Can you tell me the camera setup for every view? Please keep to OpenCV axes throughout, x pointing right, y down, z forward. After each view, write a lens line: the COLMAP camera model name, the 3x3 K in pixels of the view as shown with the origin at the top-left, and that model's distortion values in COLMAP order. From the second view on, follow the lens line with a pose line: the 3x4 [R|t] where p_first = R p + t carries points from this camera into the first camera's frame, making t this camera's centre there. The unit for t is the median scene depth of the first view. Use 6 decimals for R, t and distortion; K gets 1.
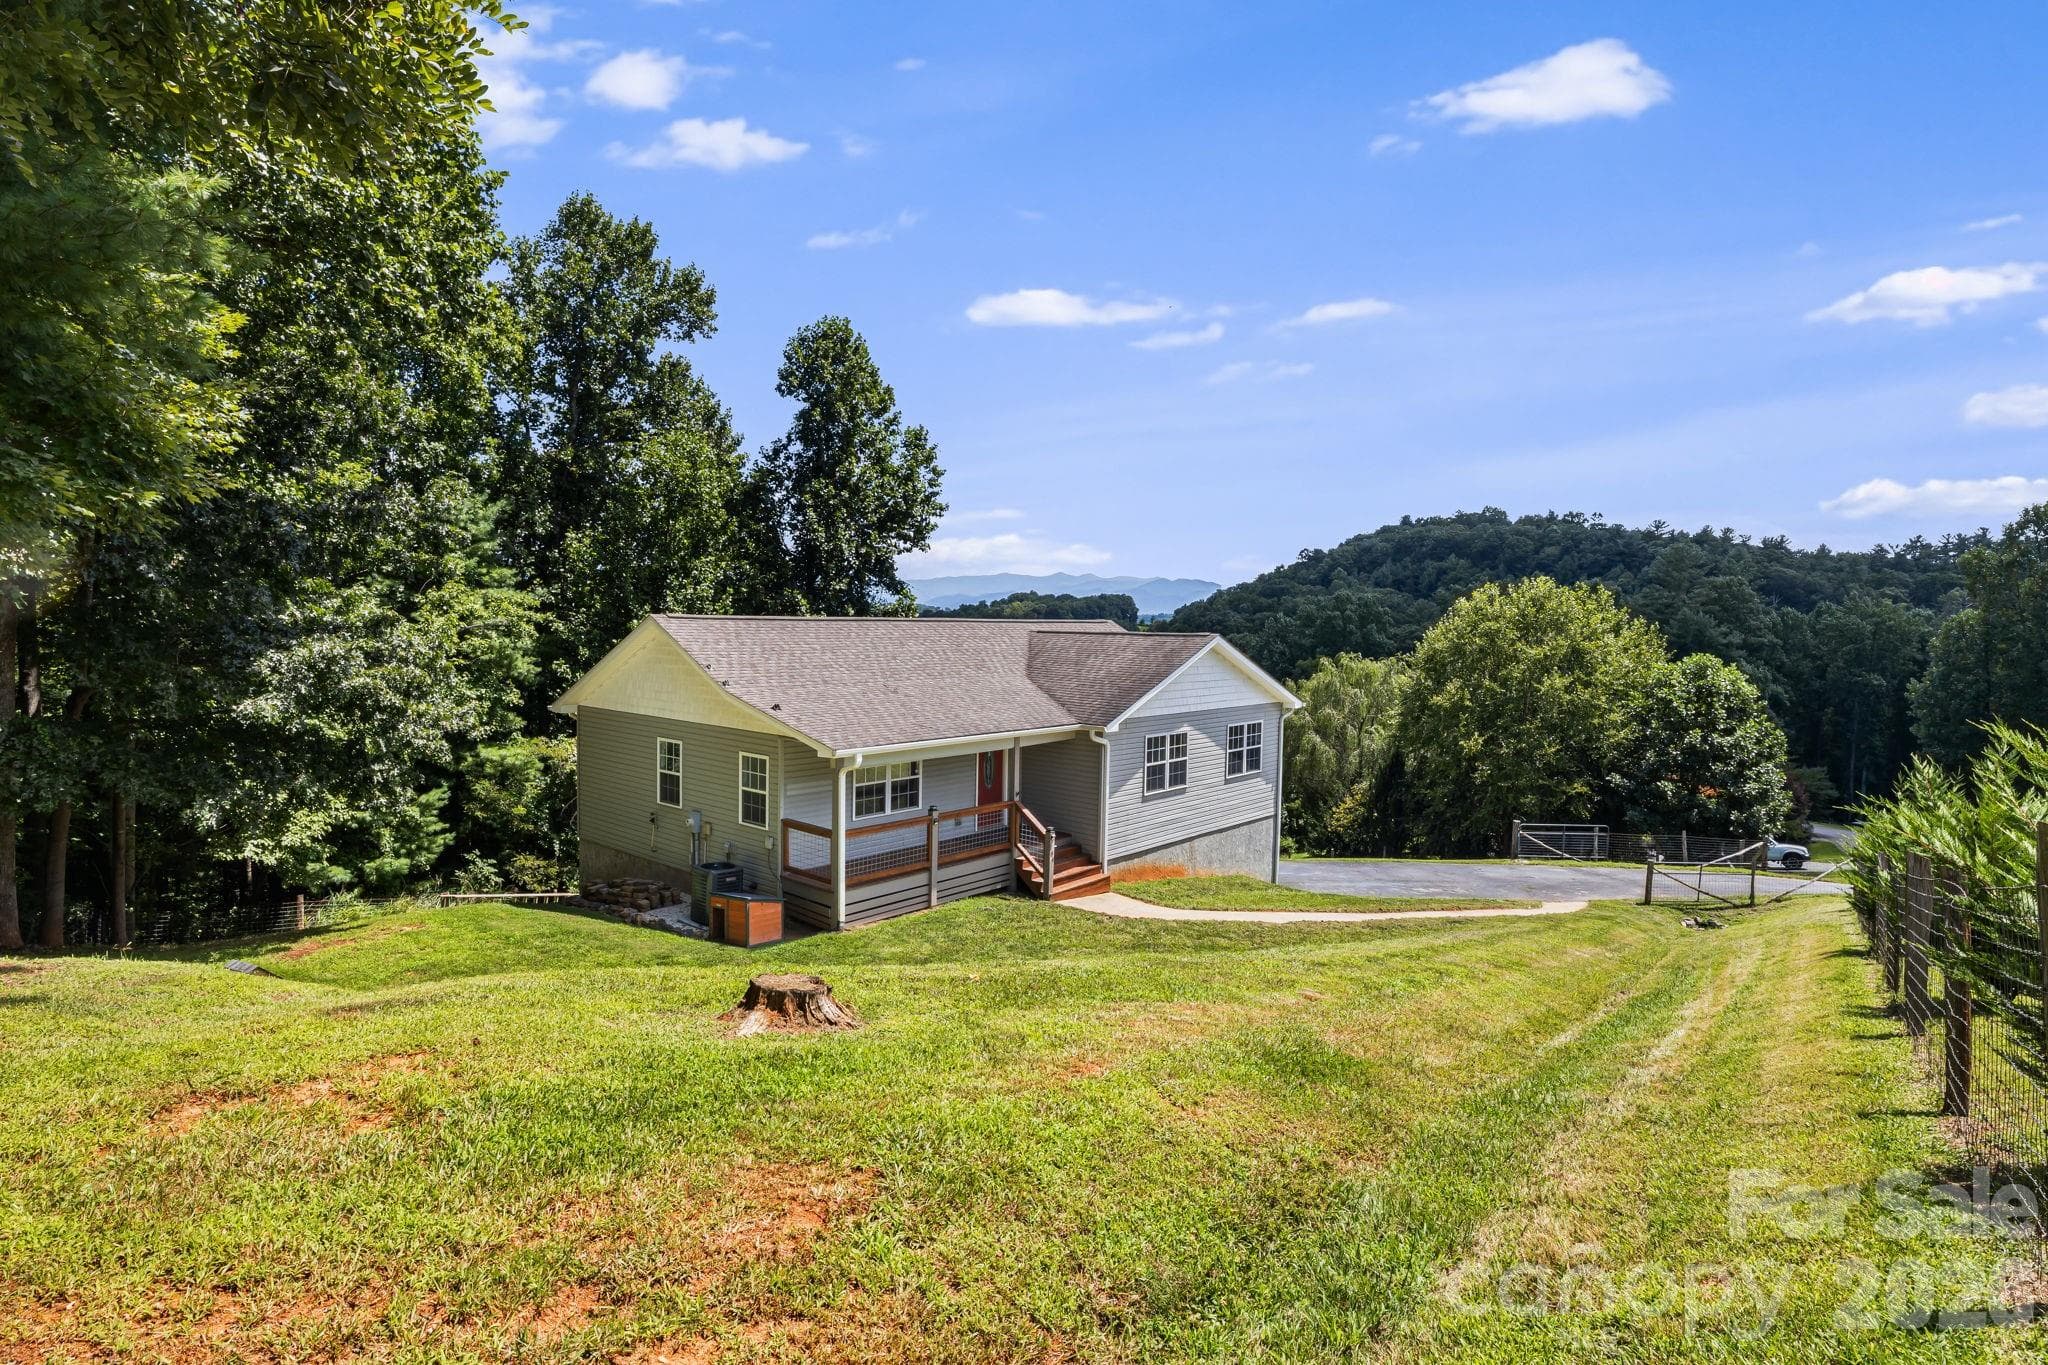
lens RADIAL K [[895.7, 0, 1017.2], [0, 895.7, 672.4], [0, 0, 1]] dist [-0.018150, -0.000358]
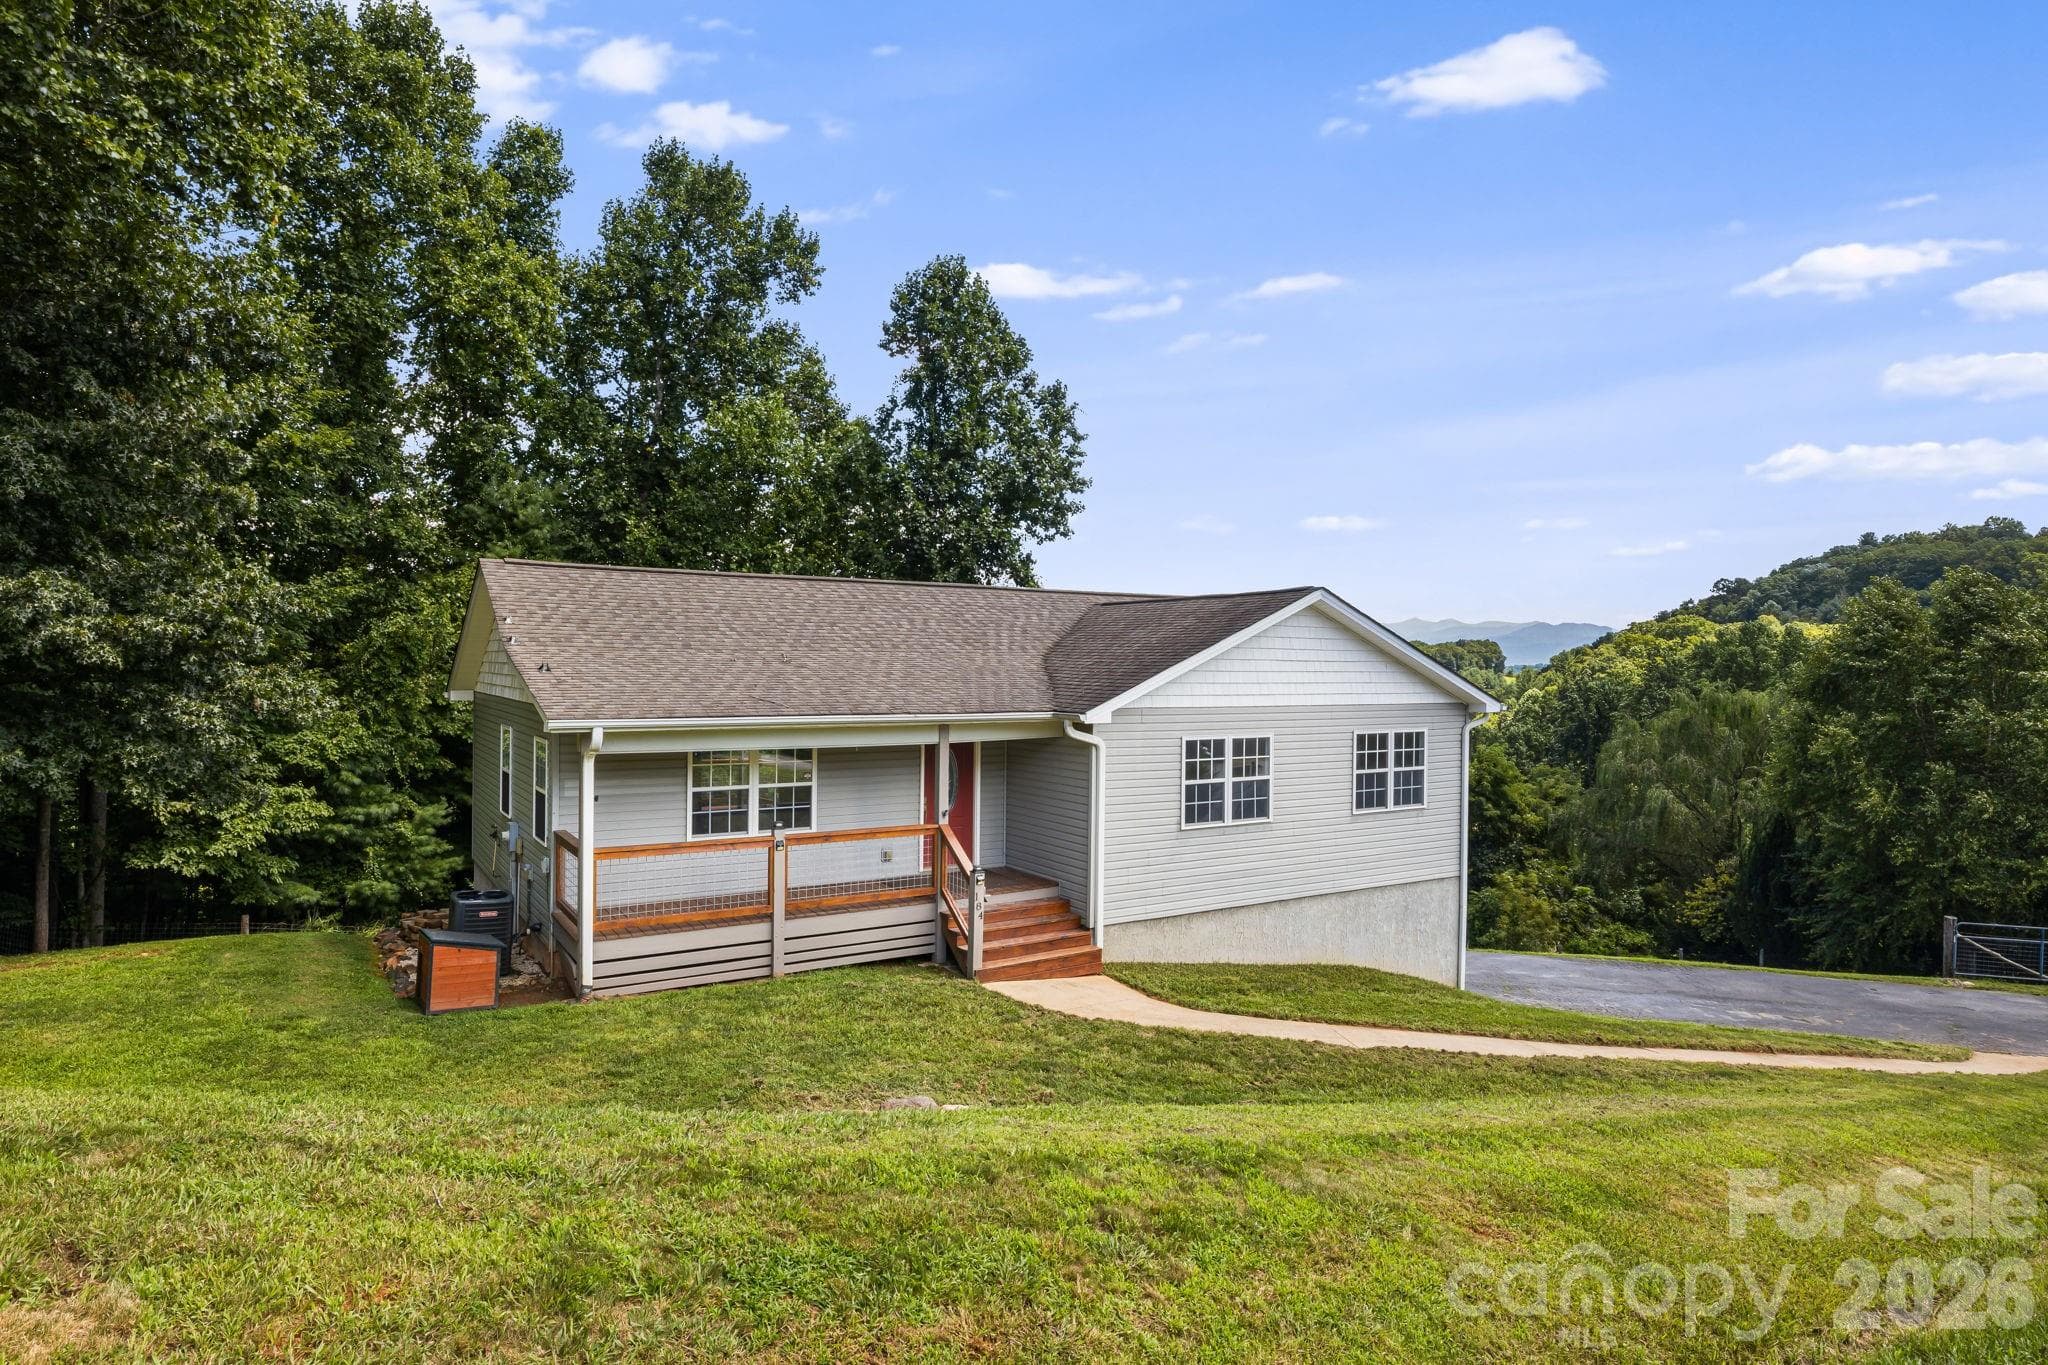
lens RADIAL K [[980.2, 0, 1093.1], [0, 980.2, 687.3], [0, 0, 1]] dist [-0.000503, -0.000542]
pose [[0.966648, -0.002748, -0.256096, 0.206916], [-0.007636, 0.999189, -0.039547, 0.049477], [0.255997, 0.040184, 0.965842, 0.228187]]
